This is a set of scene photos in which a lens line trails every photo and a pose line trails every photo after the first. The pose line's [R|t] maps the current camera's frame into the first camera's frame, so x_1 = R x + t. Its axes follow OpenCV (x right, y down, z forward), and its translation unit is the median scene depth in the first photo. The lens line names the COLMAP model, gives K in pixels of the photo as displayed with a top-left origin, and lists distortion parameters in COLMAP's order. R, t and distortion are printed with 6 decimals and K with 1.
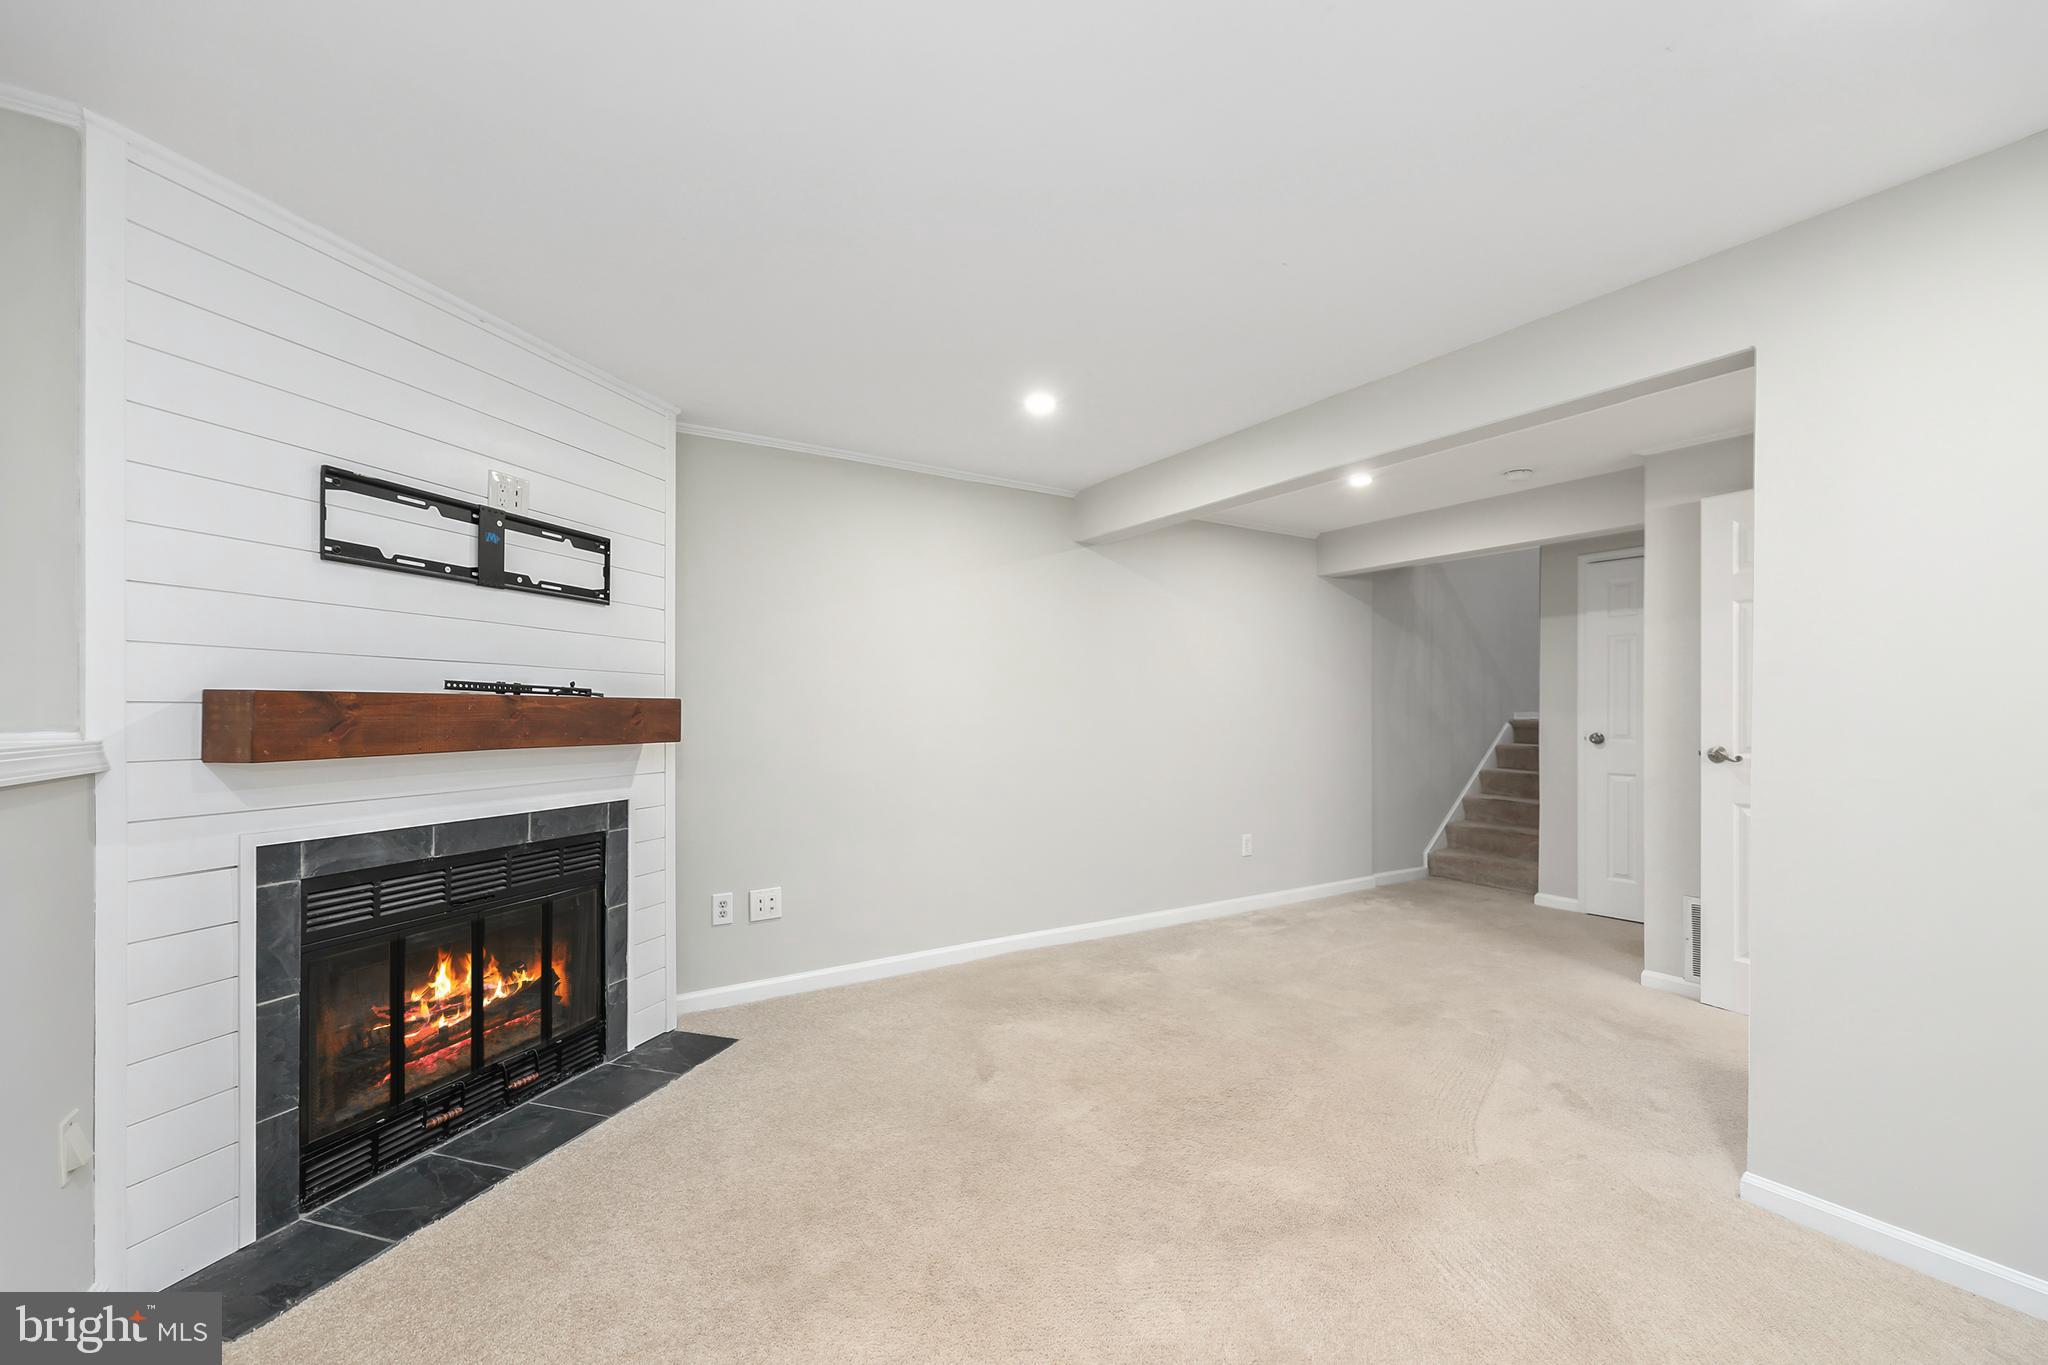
lens RADIAL K [[850.9, 0, 1023.7], [0, 850.9, 737.1], [0, 0, 1]] dist [0.000396, 0.000201]
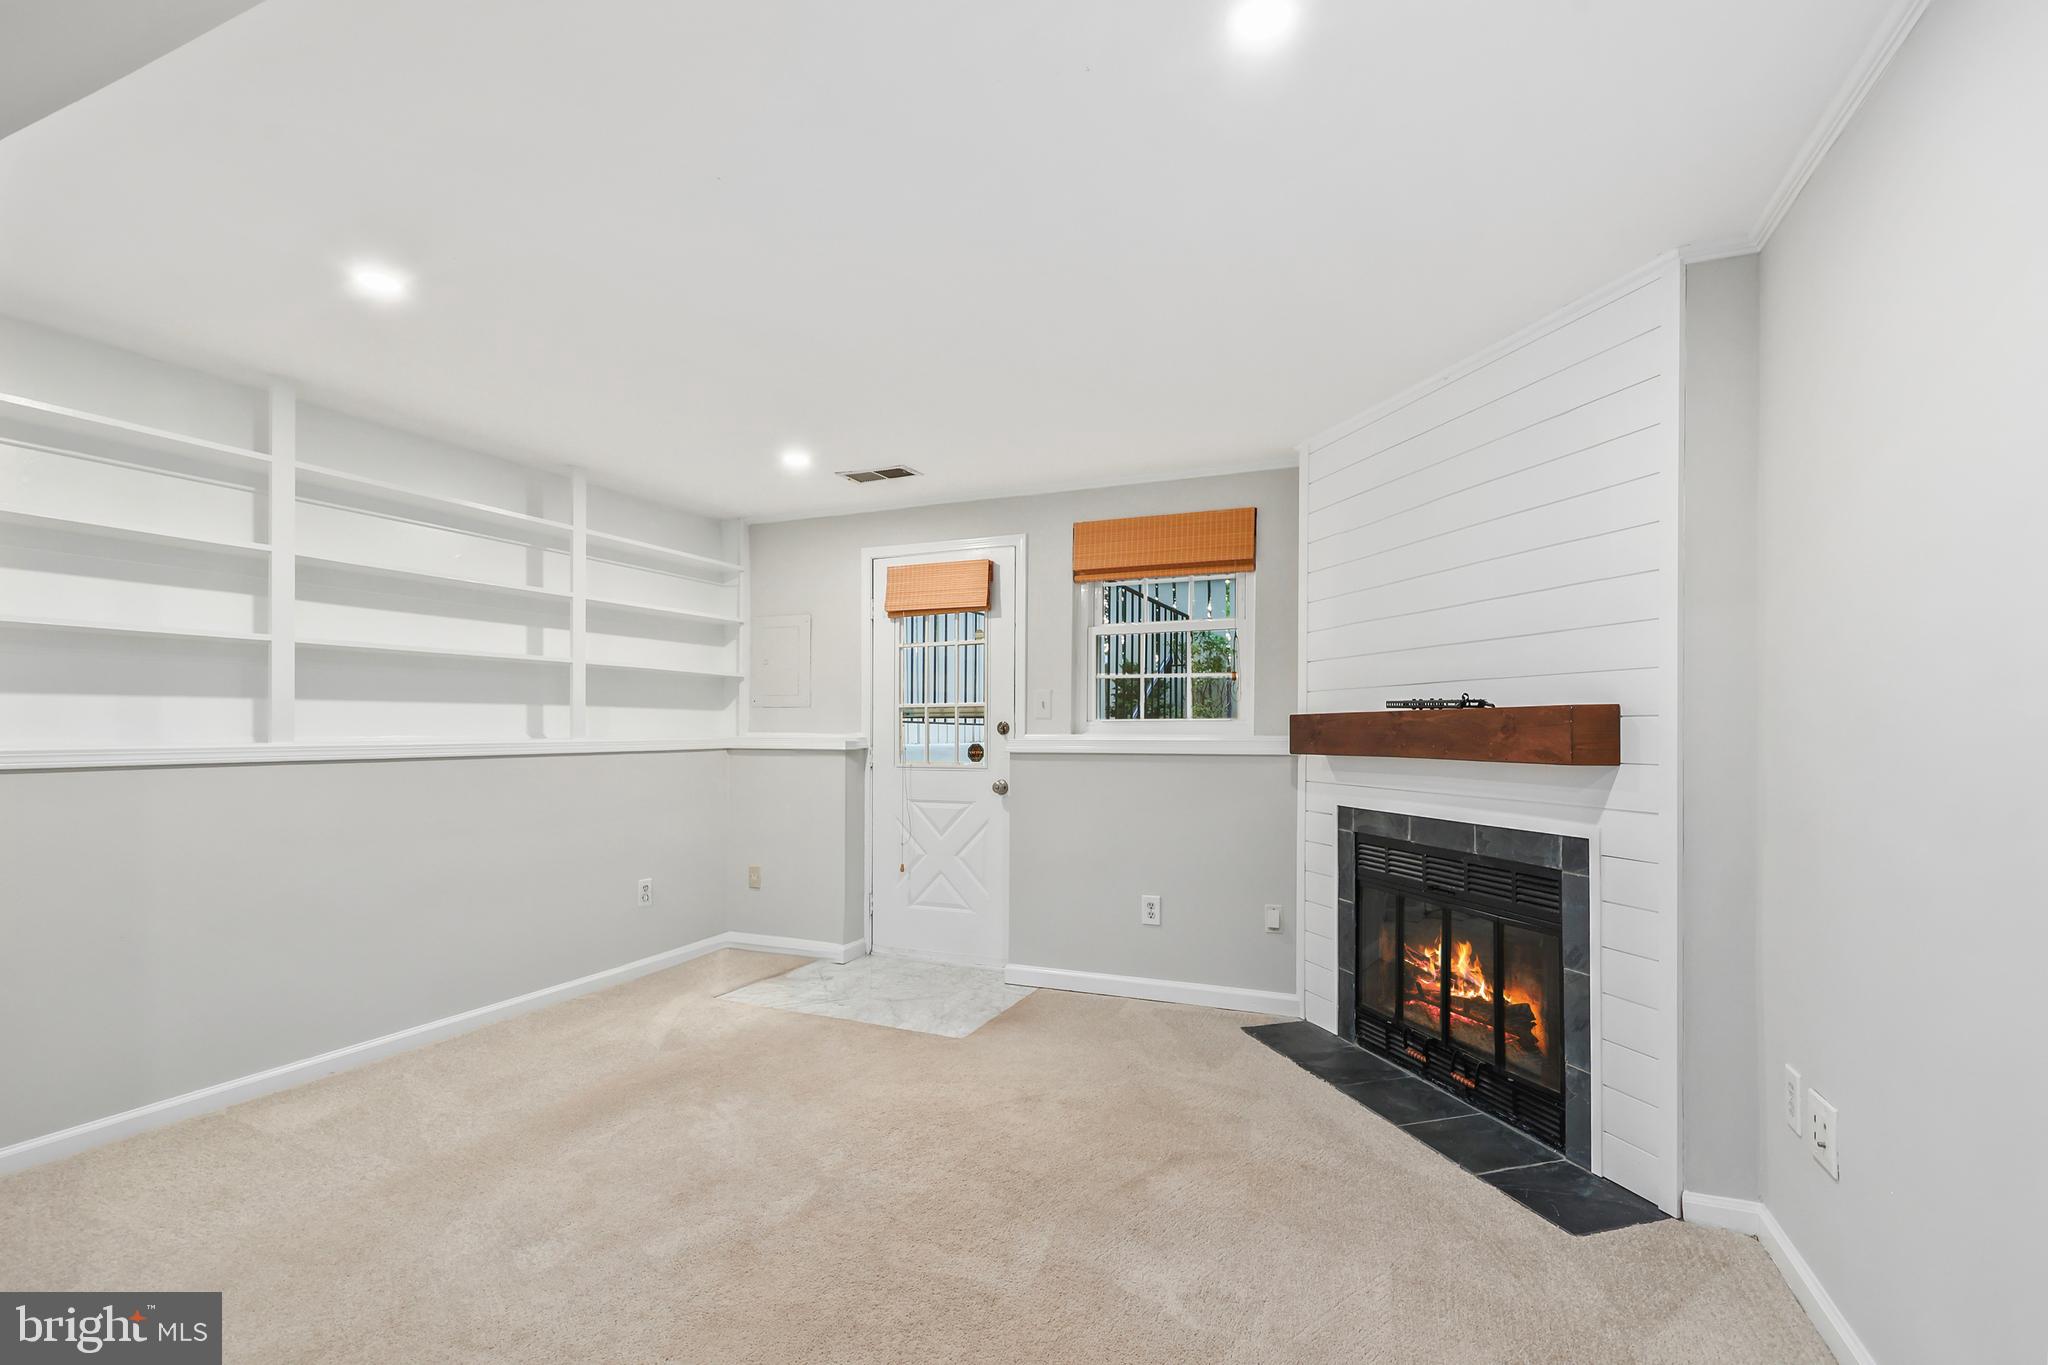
lens RADIAL K [[947.8, 0, 1036.3], [0, 947.8, 699.6], [0, 0, 1]] dist [0.001524, -0.000465]
pose [[-0.831053, -0.005265, -0.556168, 0.508614], [-0.002949, 0.999983, -0.005060, -0.055320], [0.556186, -0.002565, -0.831054, 1.732460]]
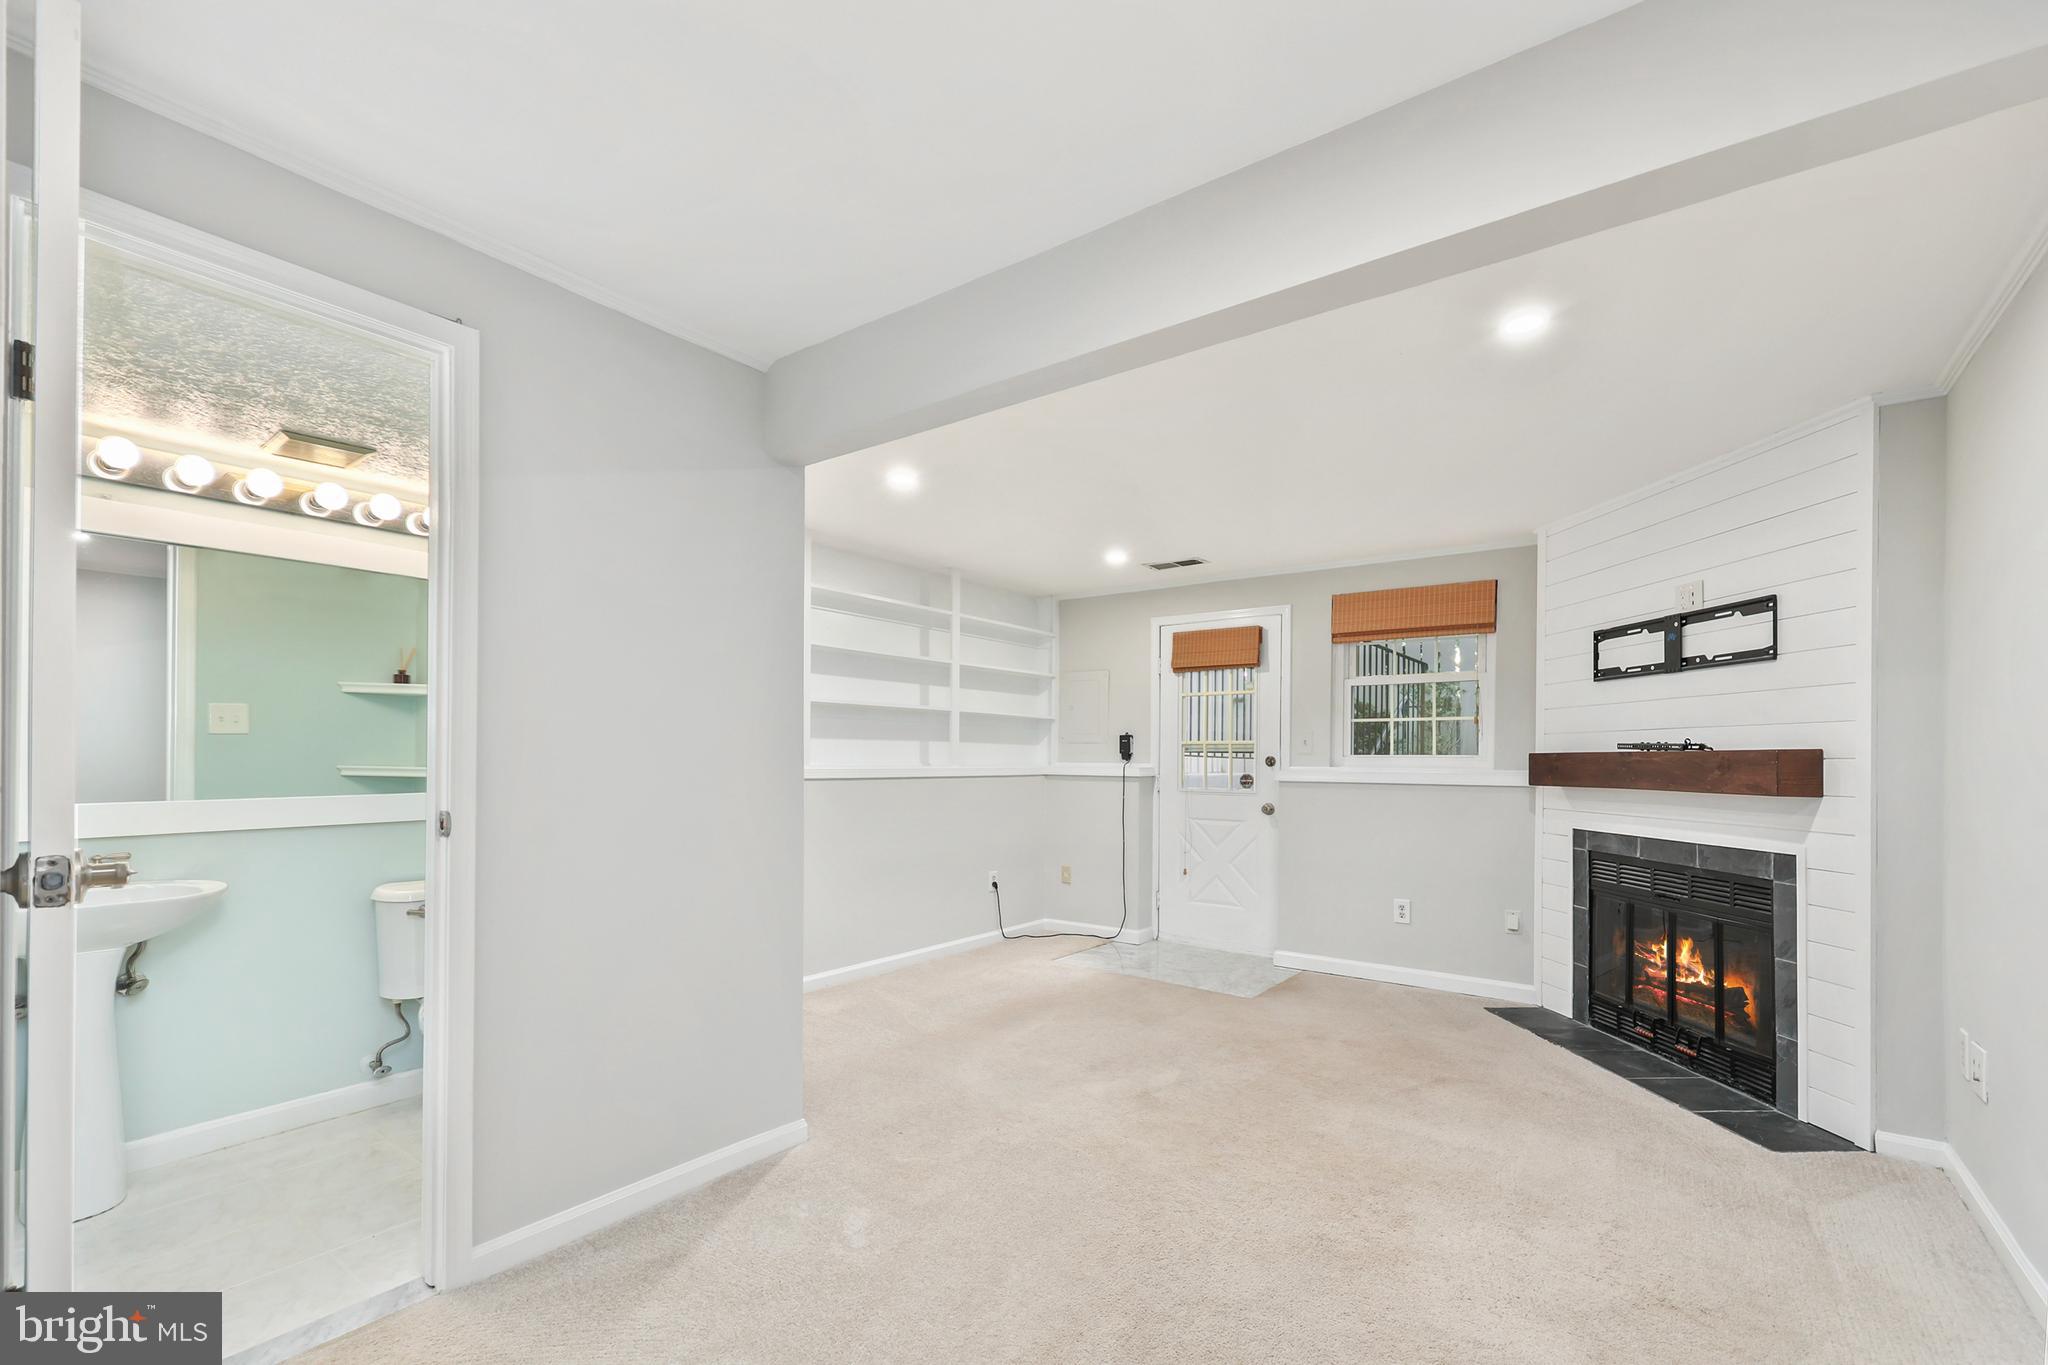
lens RADIAL K [[897.1, 0, 1019.3], [0, 897.1, 730.1], [0, 0, 1]] dist [0.000190, 0.000048]
pose [[-0.940335, -0.008527, -0.340143, 0.857194], [-0.006948, 0.999959, -0.005859, -0.068016], [0.340179, -0.003146, -0.940355, 2.004078]]
